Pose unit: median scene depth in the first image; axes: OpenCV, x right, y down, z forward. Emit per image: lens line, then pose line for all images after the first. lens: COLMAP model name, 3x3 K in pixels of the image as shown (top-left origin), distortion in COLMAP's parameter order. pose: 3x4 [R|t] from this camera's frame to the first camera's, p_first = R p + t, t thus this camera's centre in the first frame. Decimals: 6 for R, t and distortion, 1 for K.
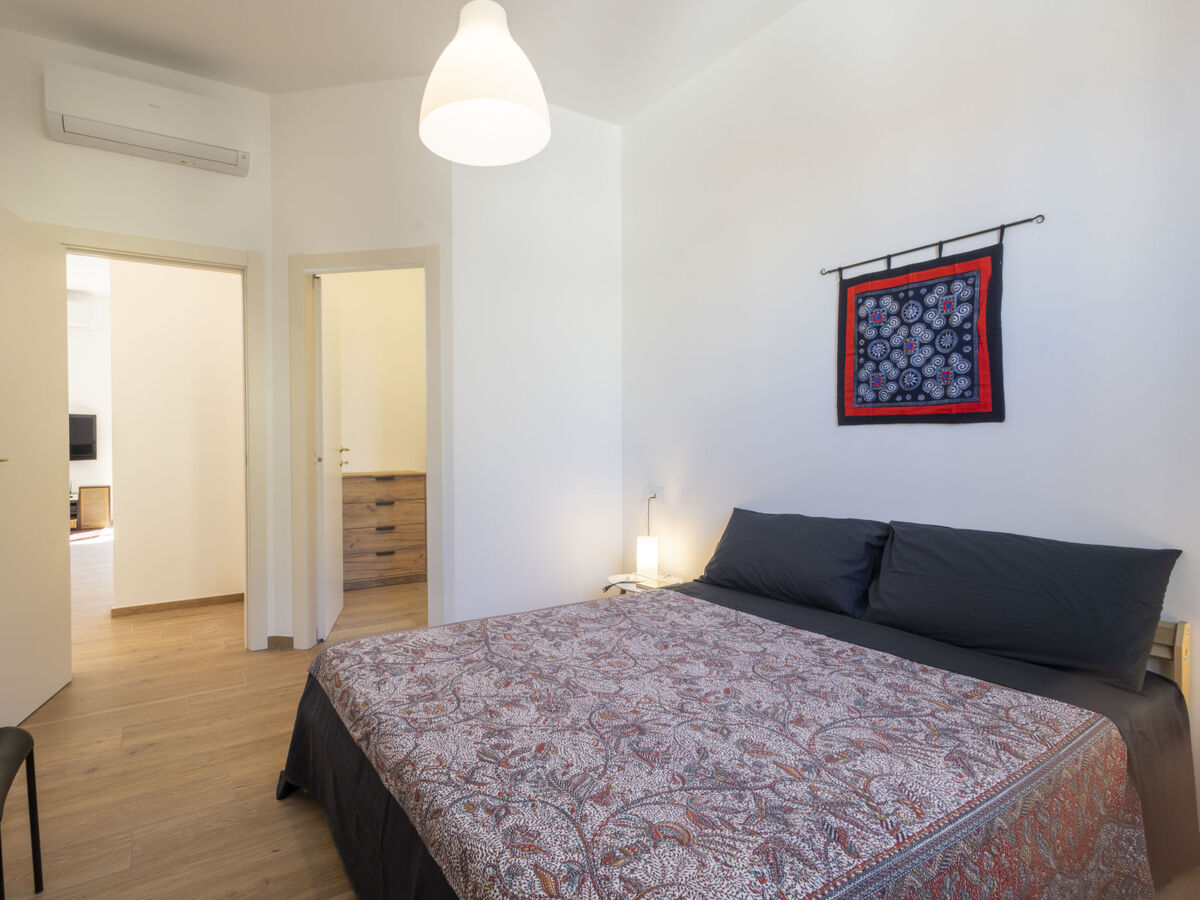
lens RADIAL K [[639.8, 0, 600.0], [0, 639.8, 450.0], [0, 0, 1]] dist [-0.000433, -0.000357]
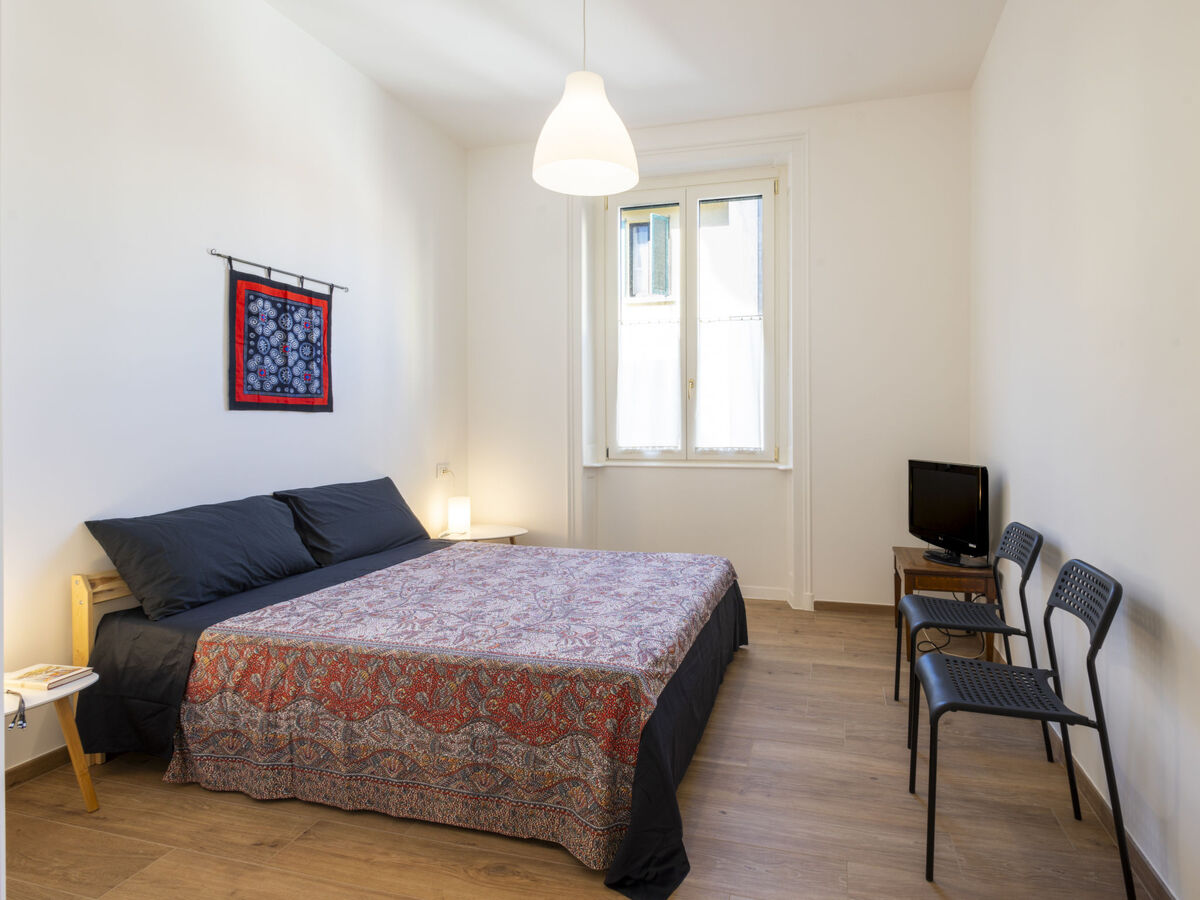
lens RADIAL K [[626.0, 0, 589.7], [0, 626.0, 428.0], [0, 0, 1]] dist [0.002853, 0.000212]
pose [[-0.563598, -0.001802, 0.826048, -0.874586], [0.019579, 0.999688, 0.015540, -0.015510], [-0.825817, 0.024932, -0.563386, 1.223789]]
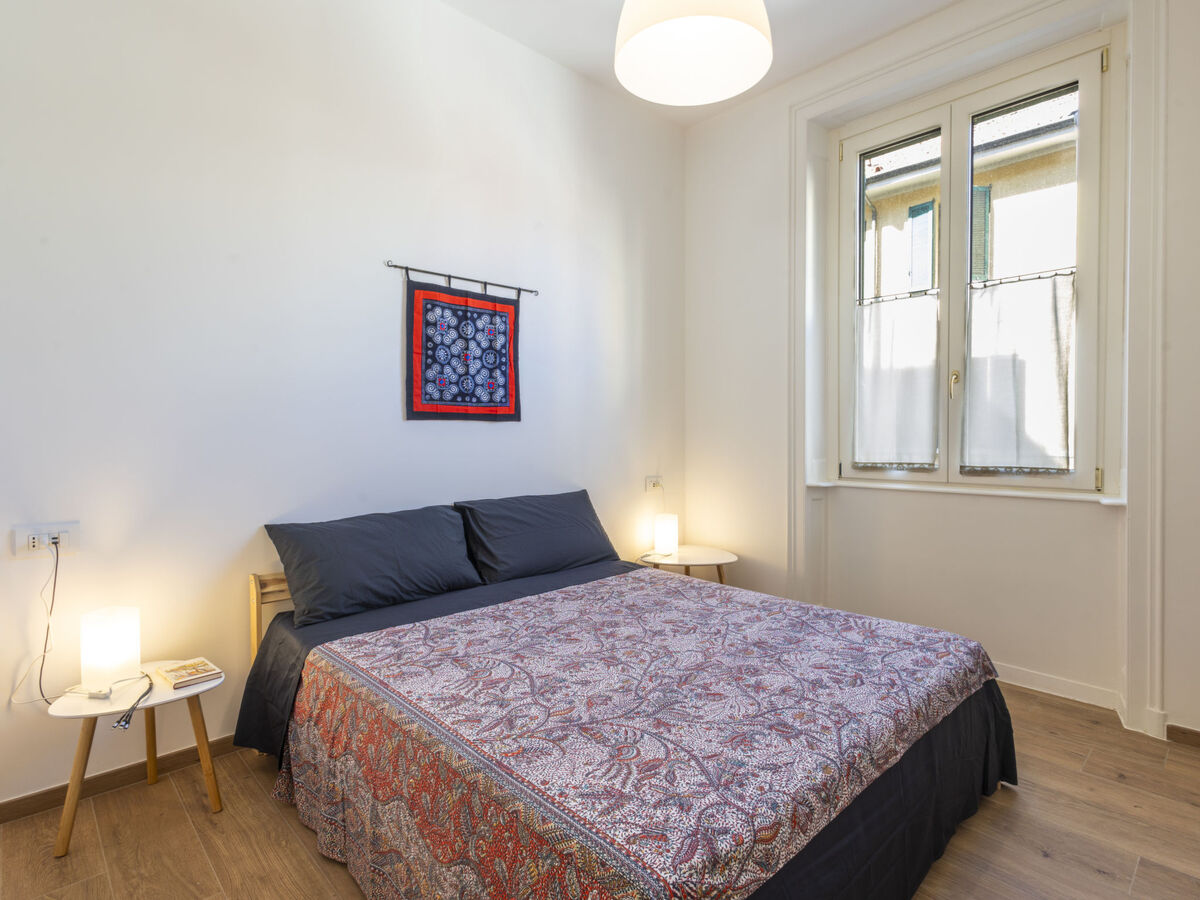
lens RADIAL K [[613.4, 0, 592.6], [0, 613.4, 446.2], [0, 0, 1]] dist [0.003071, 0.000862]
pose [[-0.145652, -0.017122, 0.989188, -0.730071], [0.022591, 0.999532, 0.020628, -0.010769], [-0.989078, 0.025352, -0.145197, 0.953491]]
